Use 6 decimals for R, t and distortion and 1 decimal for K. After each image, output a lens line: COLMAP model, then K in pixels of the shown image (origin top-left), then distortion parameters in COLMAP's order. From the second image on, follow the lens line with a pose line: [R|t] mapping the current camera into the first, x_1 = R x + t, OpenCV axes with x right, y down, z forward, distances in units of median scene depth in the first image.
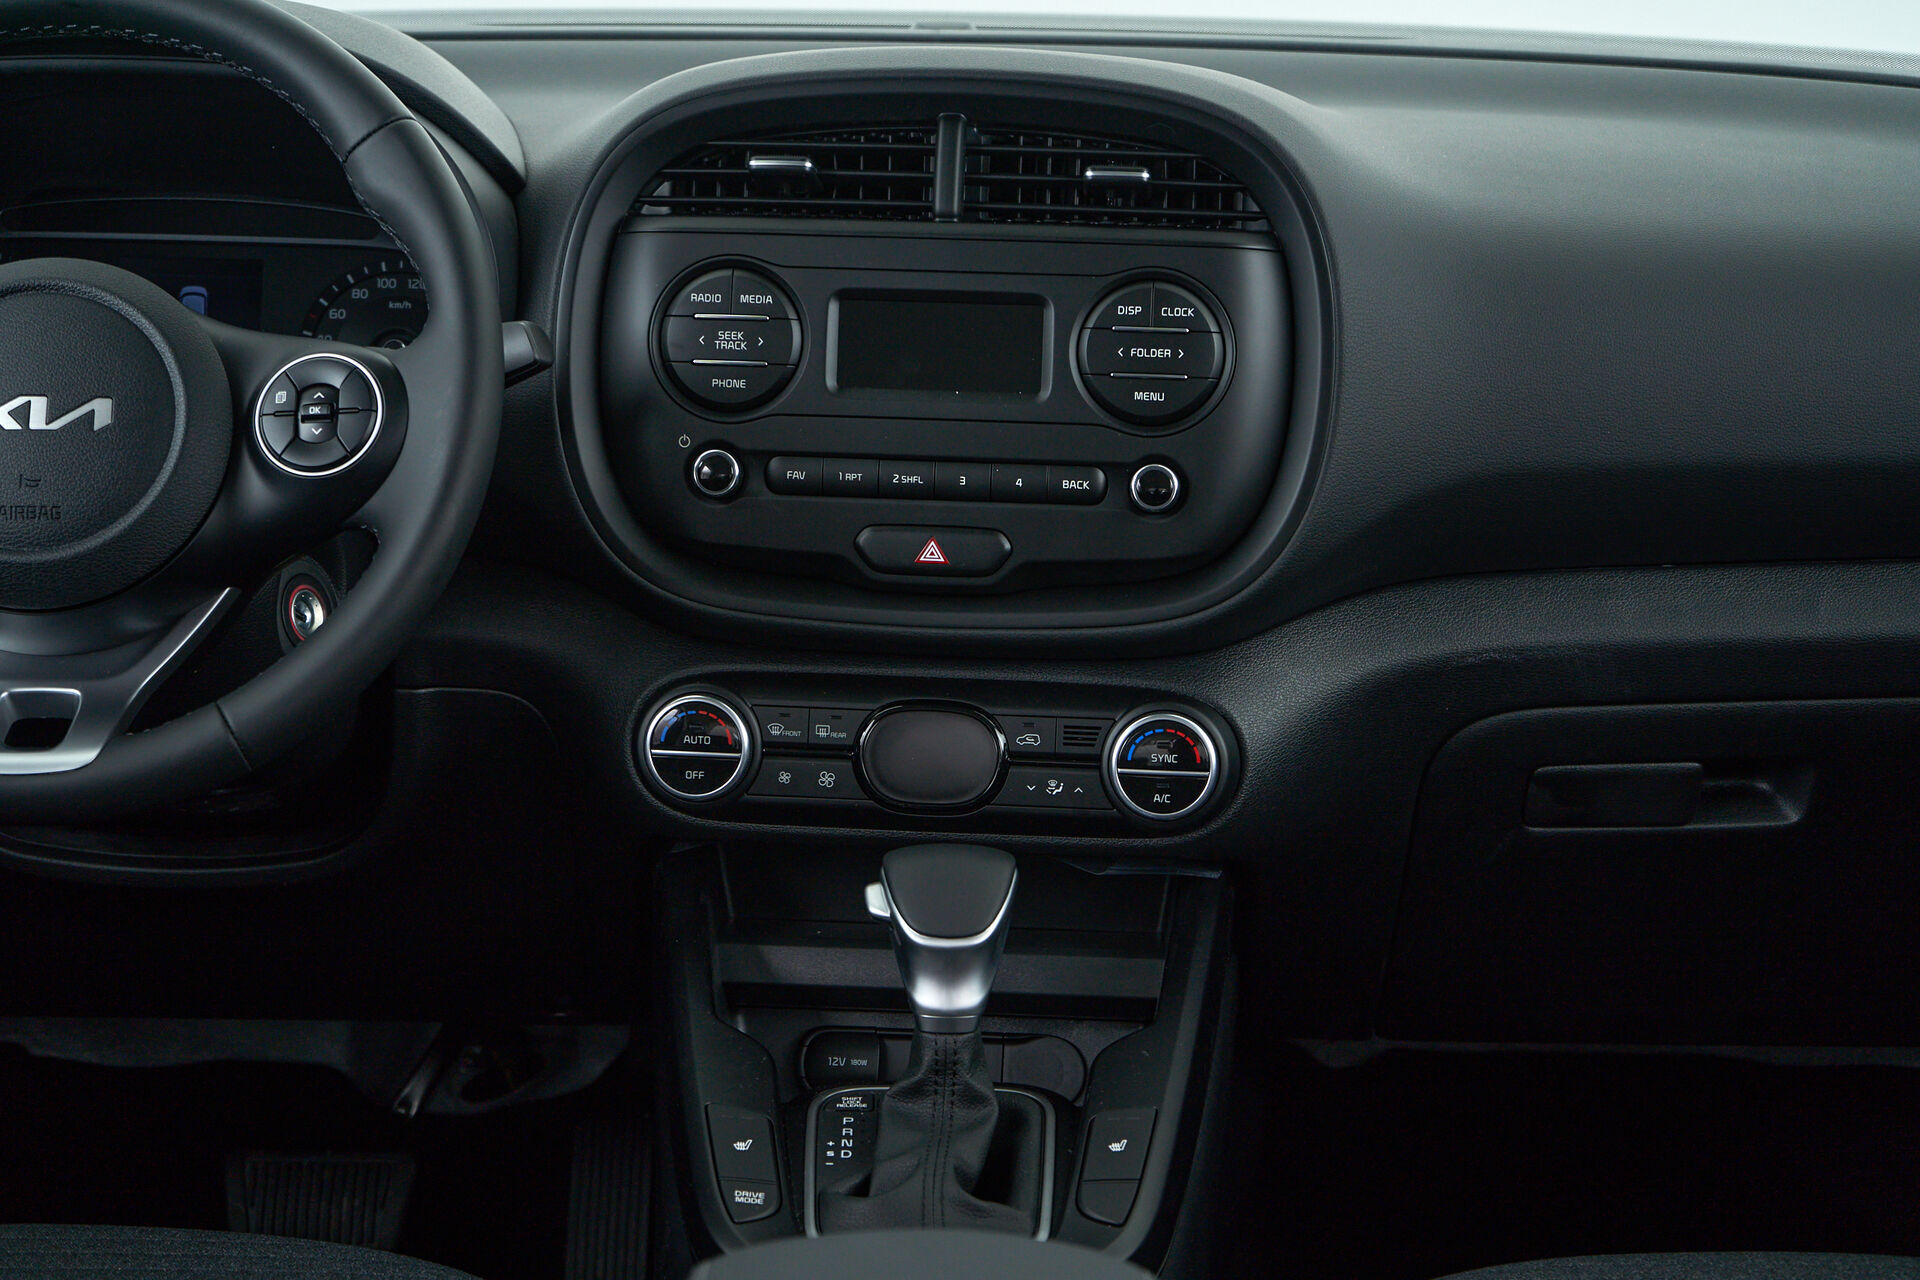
lens RADIAL K [[3931.8, 0, 960.0], [0, 3931.8, 640.0], [0, 0, 1]] dist [0.008817, 0.248973]
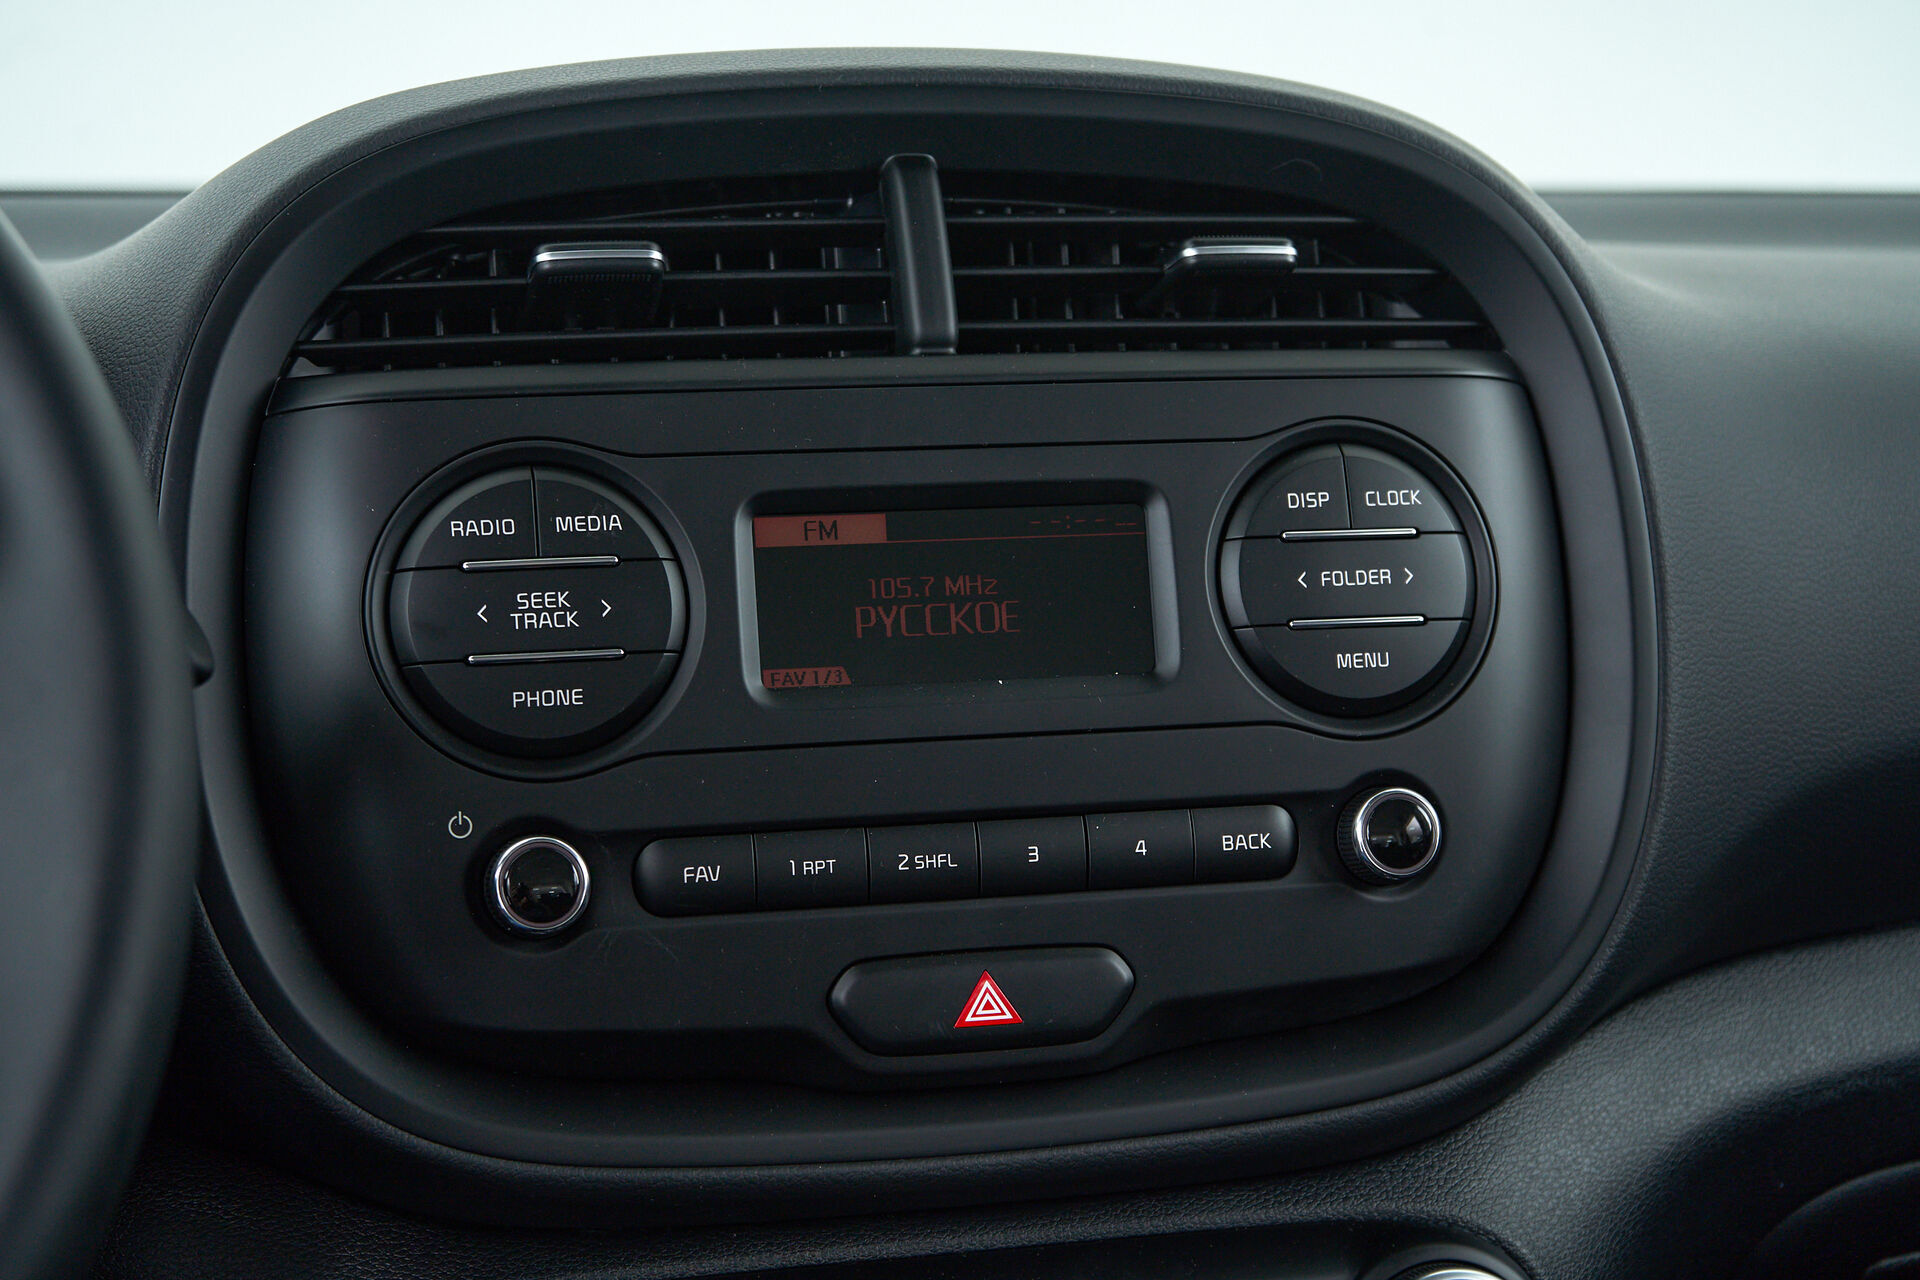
lens RADIAL K [[3175.1, 0, 960.0], [0, 3175.1, 640.0], [0, 0, 1]] dist [0.024864, 0.133008]
pose [[0.943102, -0.067469, 0.325586, -0.138155], [0.105022, 0.989514, -0.099159, -0.028269], [-0.315481, 0.127711, 0.940299, 0.616224]]
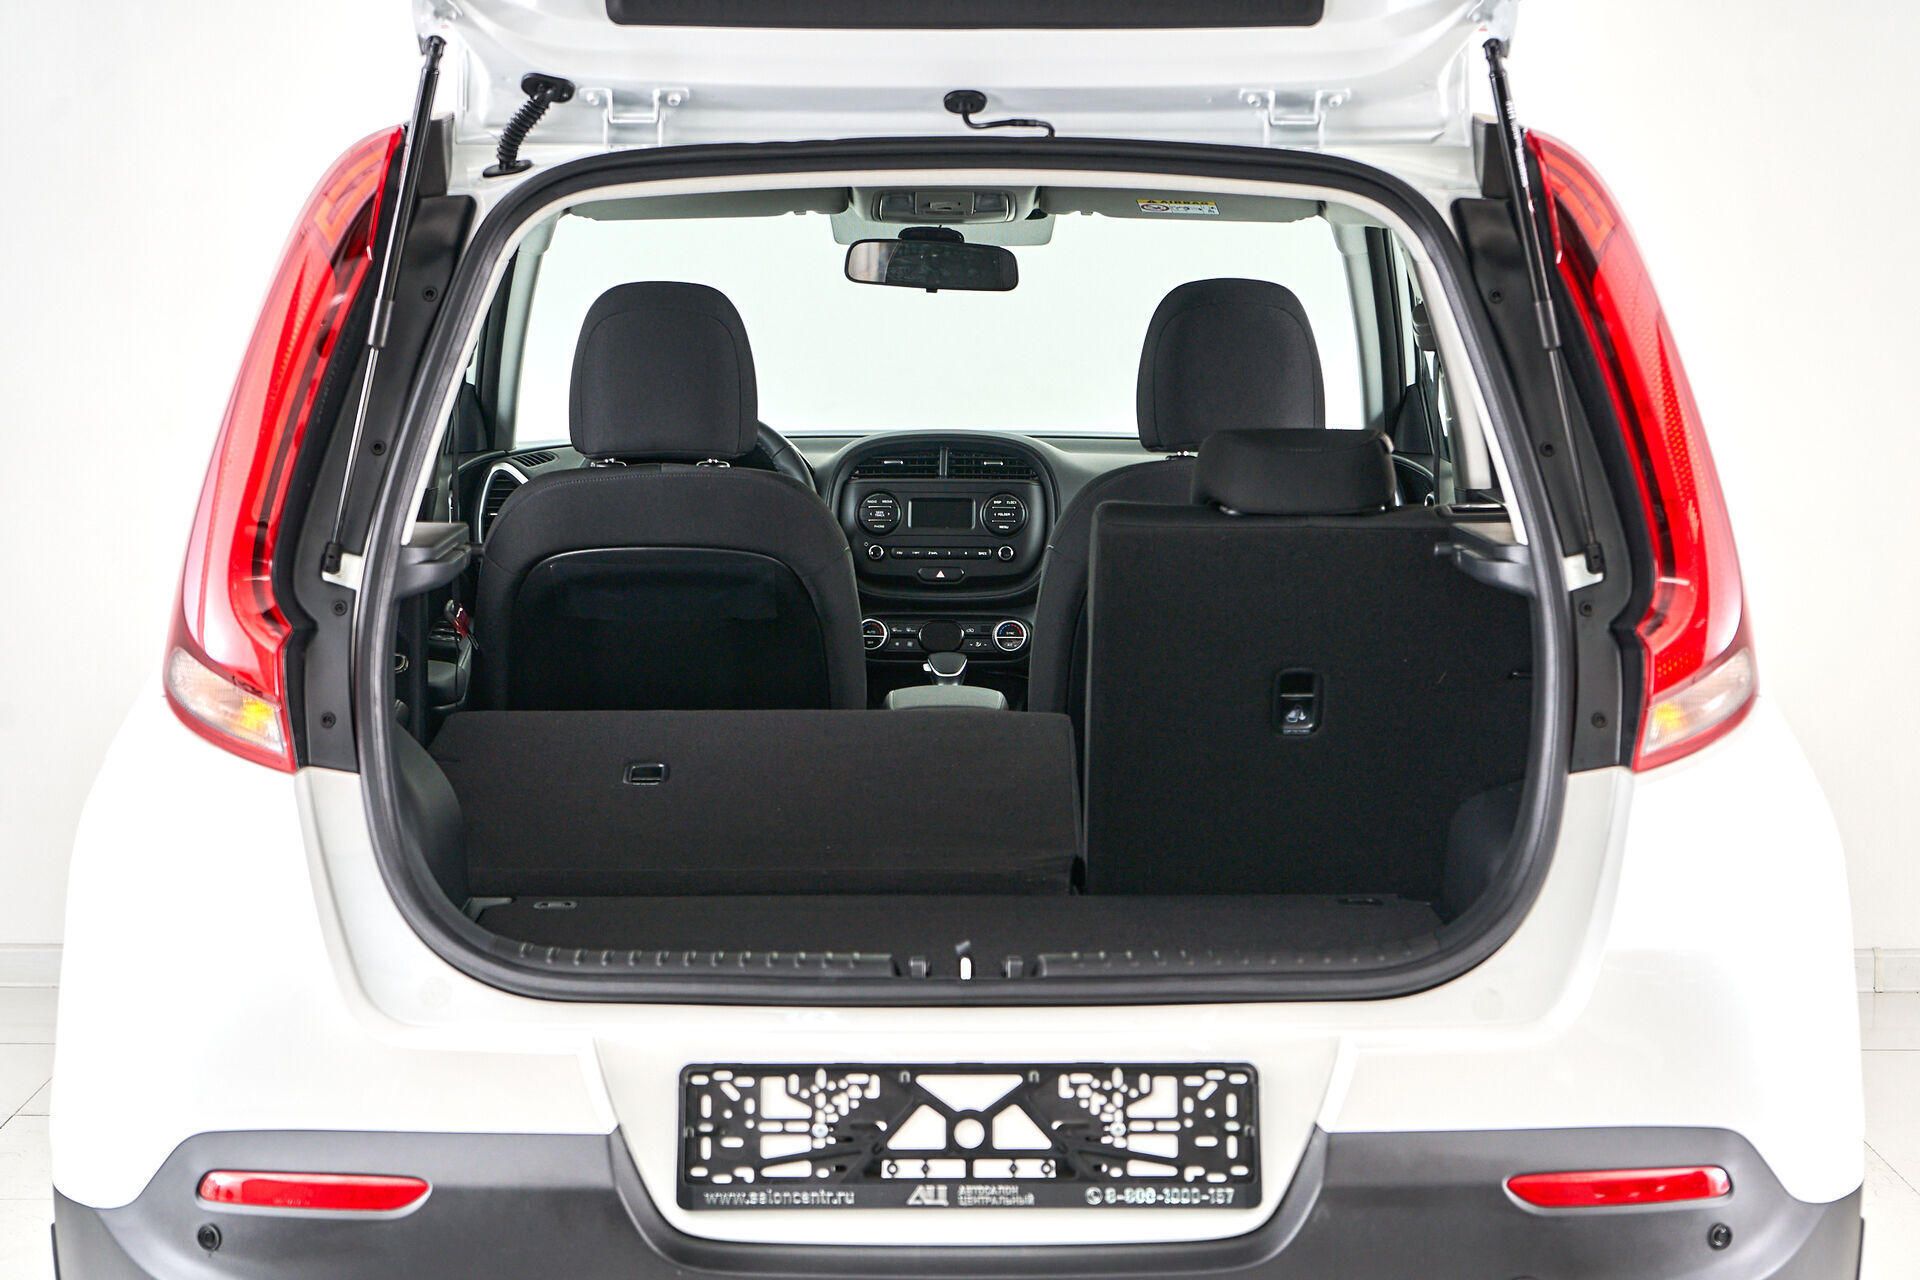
lens RADIAL K [[3931.8, 0, 960.0], [0, 3931.8, 640.0], [0, 0, 1]] dist [0.008817, 0.248973]
pose [[0.999838, -0.015474, 0.009219, -0.022230], [0.016635, 0.989550, -0.143231, 0.514568], [-0.006907, 0.143361, 0.989646, -2.318678]]
